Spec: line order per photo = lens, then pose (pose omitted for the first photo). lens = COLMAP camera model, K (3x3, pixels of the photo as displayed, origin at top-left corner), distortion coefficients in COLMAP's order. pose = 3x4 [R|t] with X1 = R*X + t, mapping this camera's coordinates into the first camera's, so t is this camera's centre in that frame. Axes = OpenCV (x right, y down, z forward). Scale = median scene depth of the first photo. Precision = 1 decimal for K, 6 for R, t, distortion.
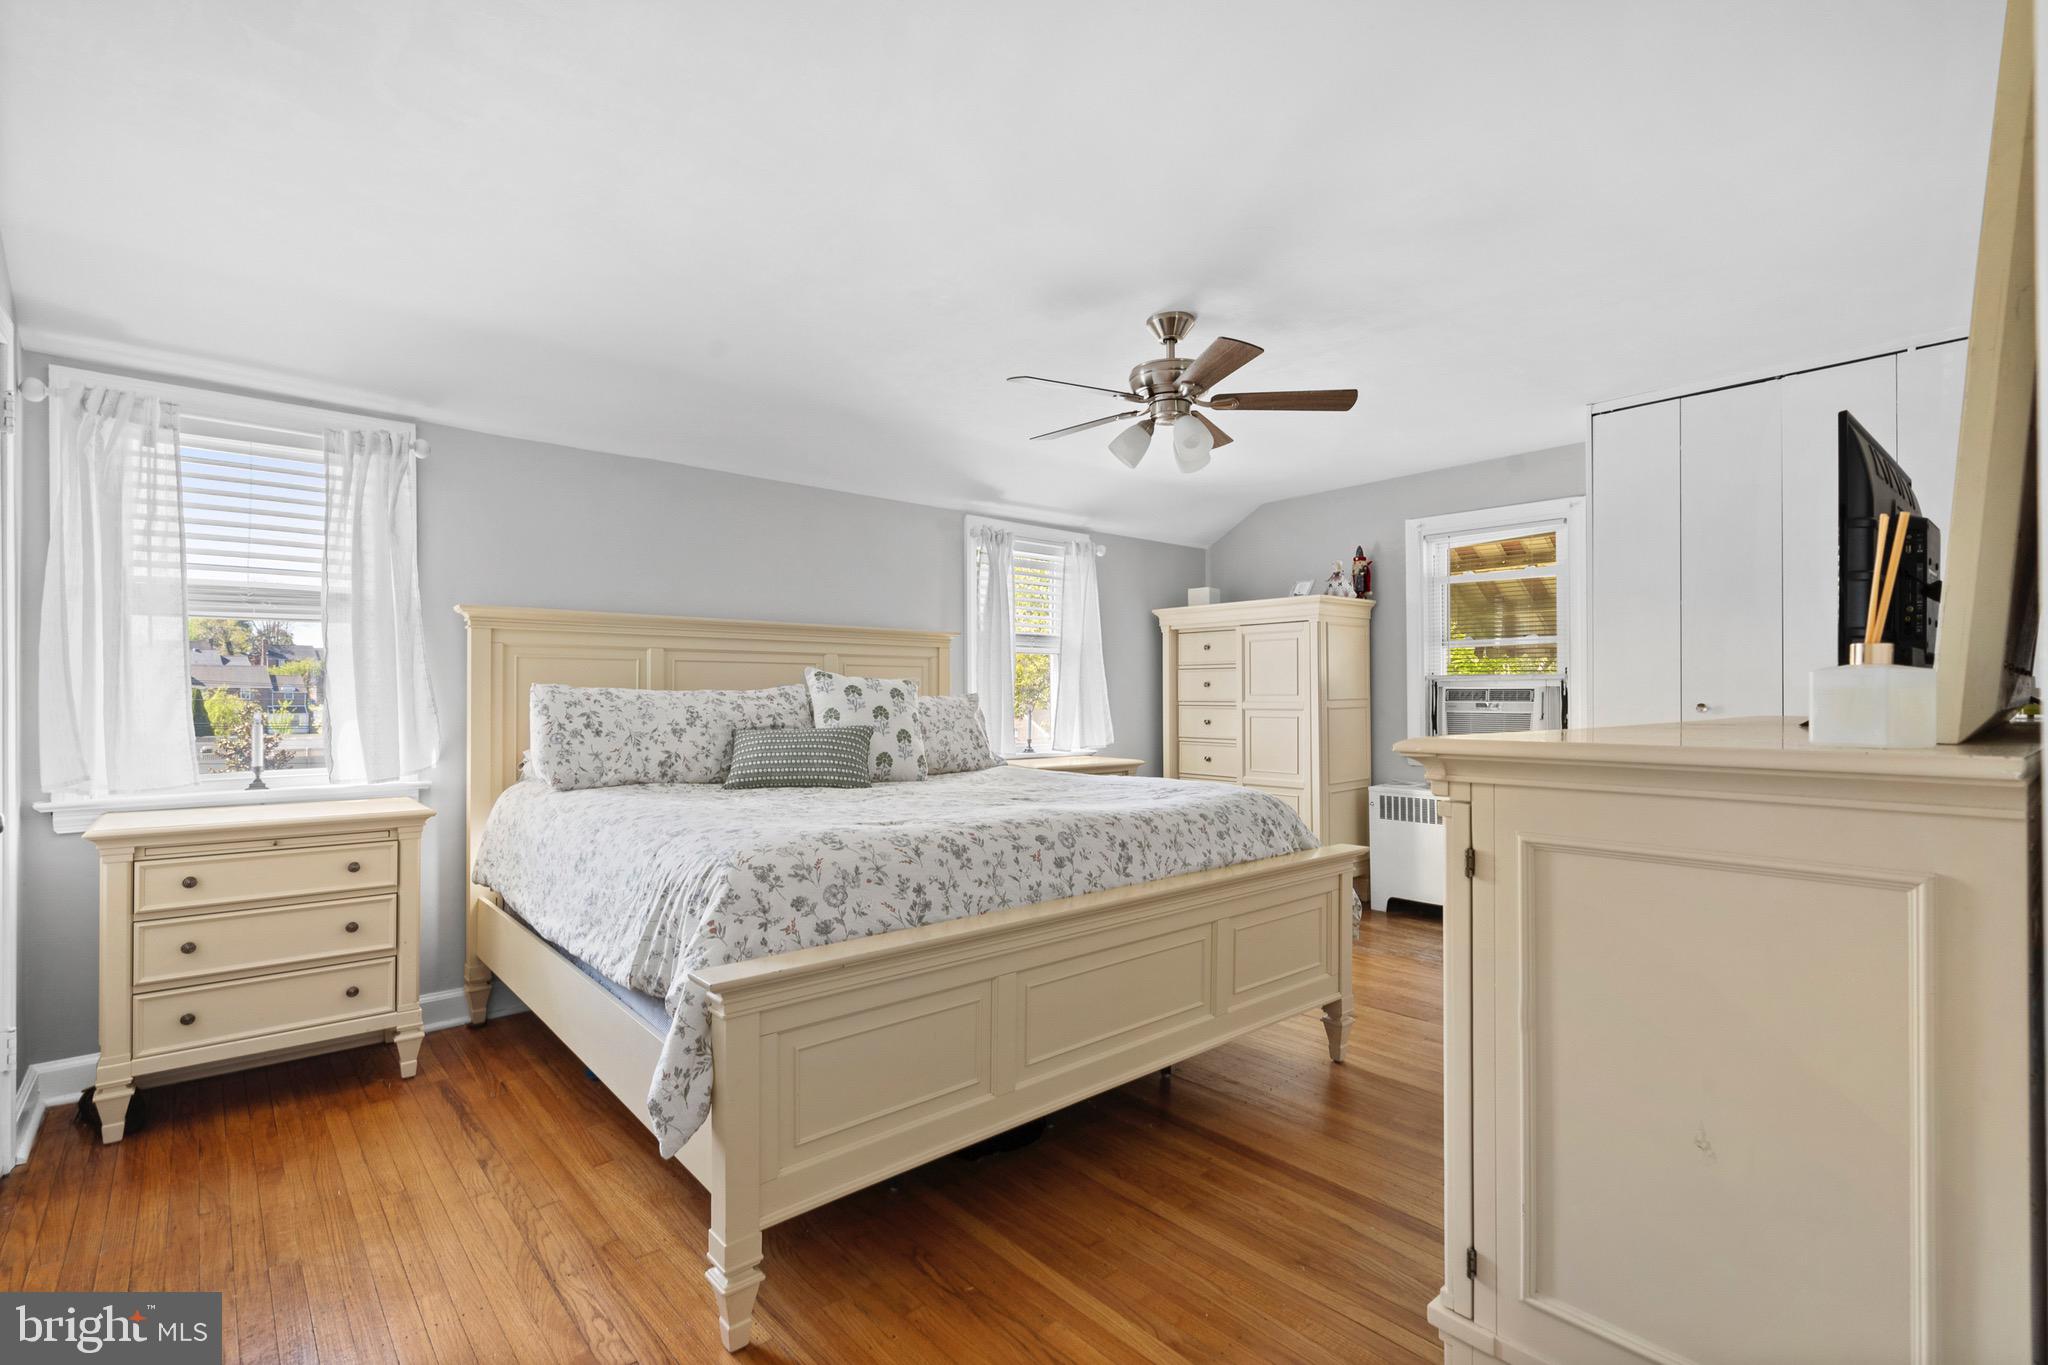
lens RADIAL K [[929.4, 0, 1029.3], [0, 929.4, 686.8], [0, 0, 1]] dist [-0.000633, 0.000955]
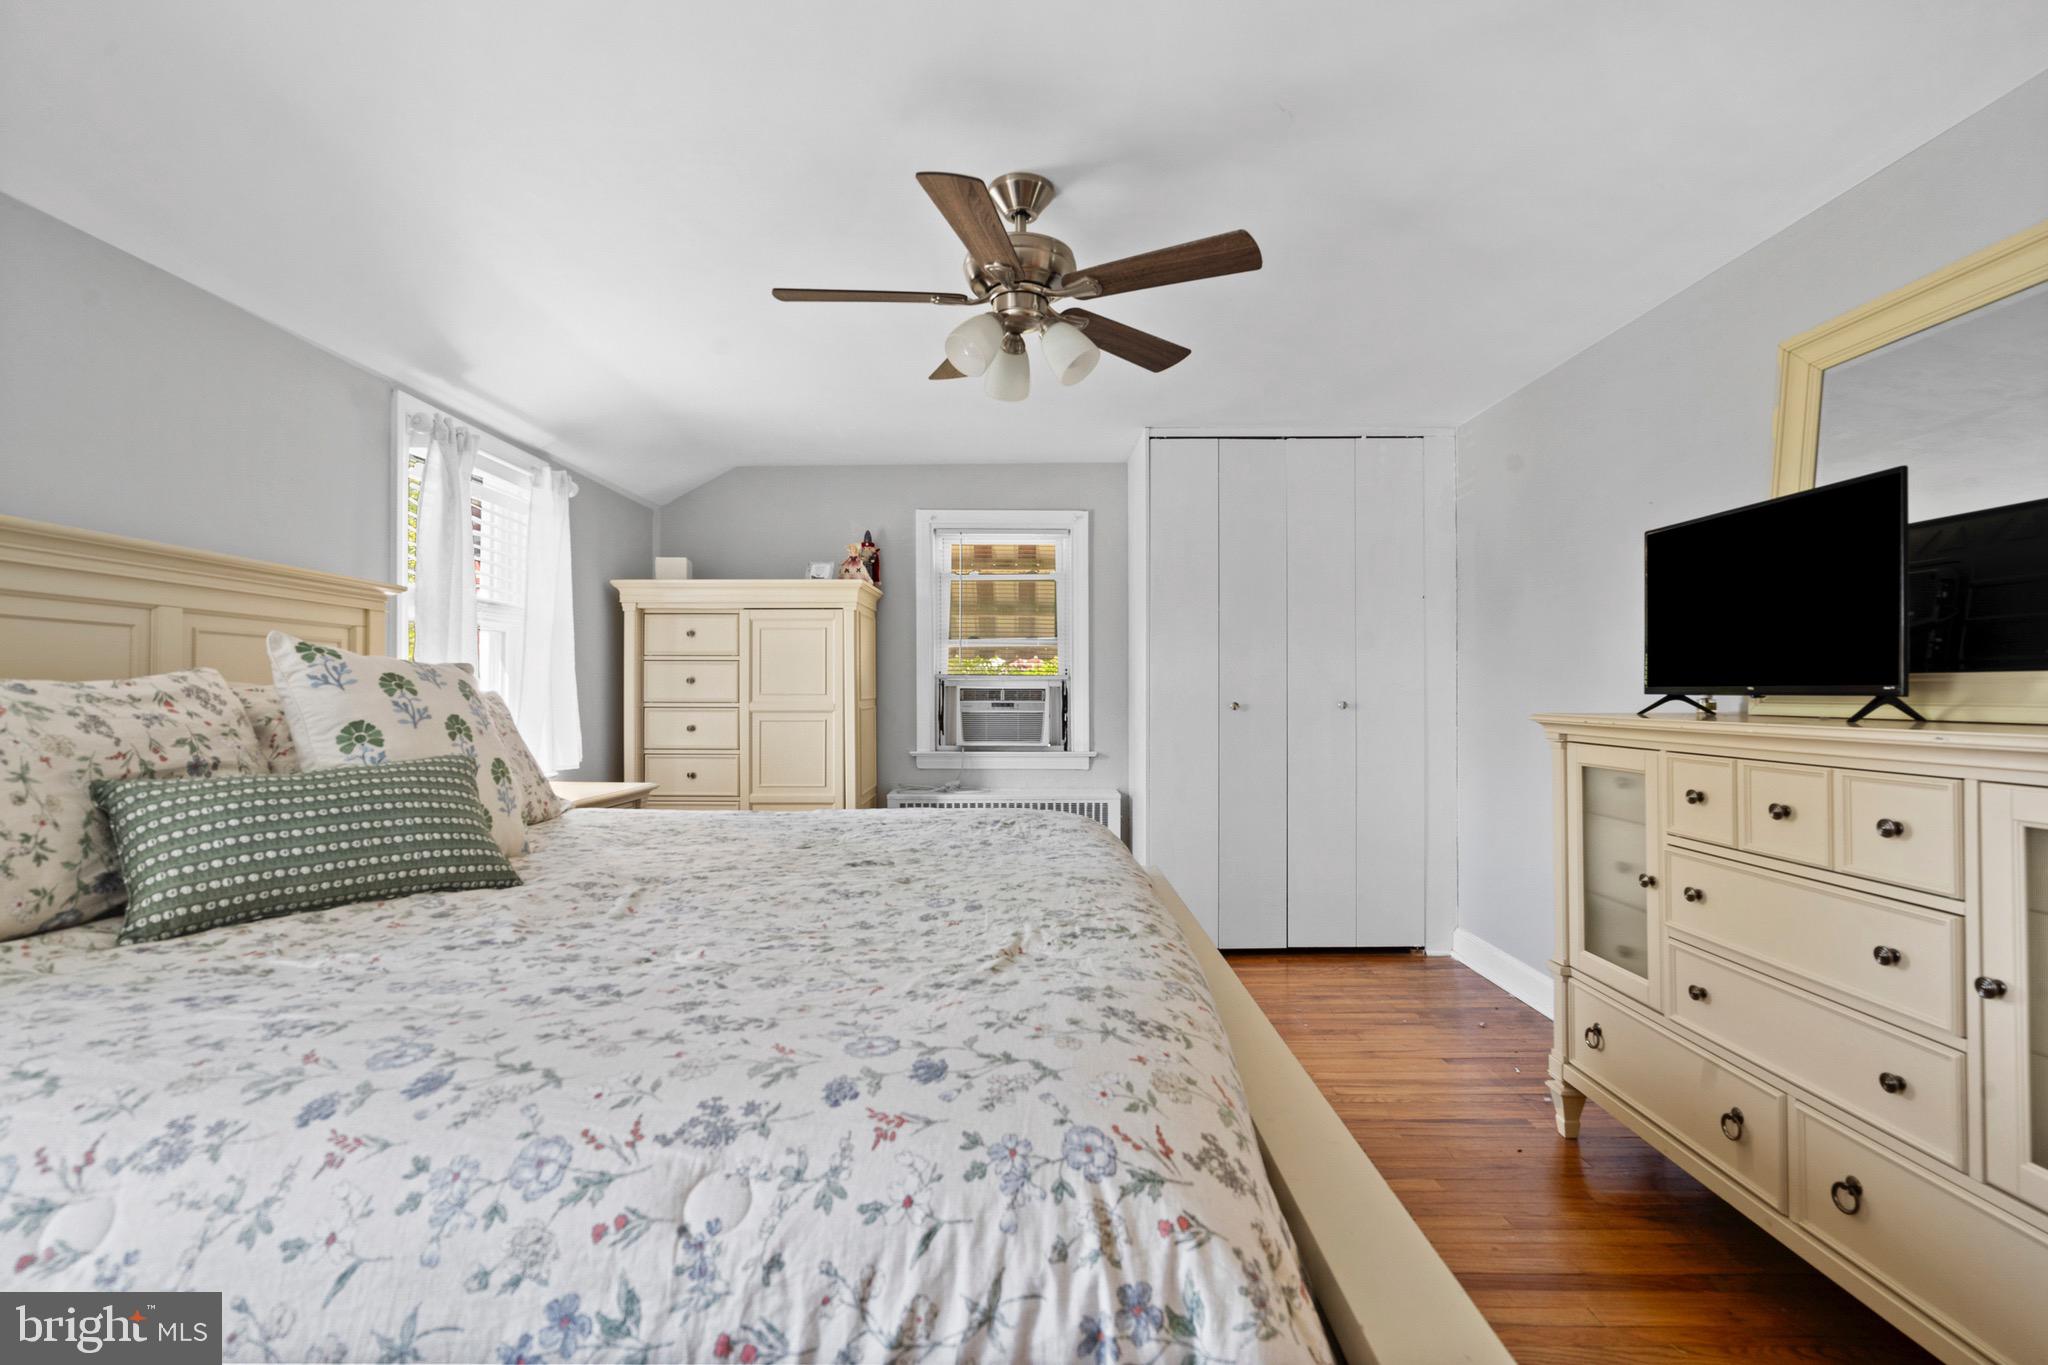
lens RADIAL K [[928.2, 0, 1018.3], [0, 928.2, 667.2], [0, 0, 1]] dist [0.002813, 0.000378]
pose [[0.670904, 0.023438, 0.741174, -0.240074], [-0.008784, 0.999681, -0.023662, 0.002744], [-0.741492, 0.009365, 0.670896, 0.309416]]
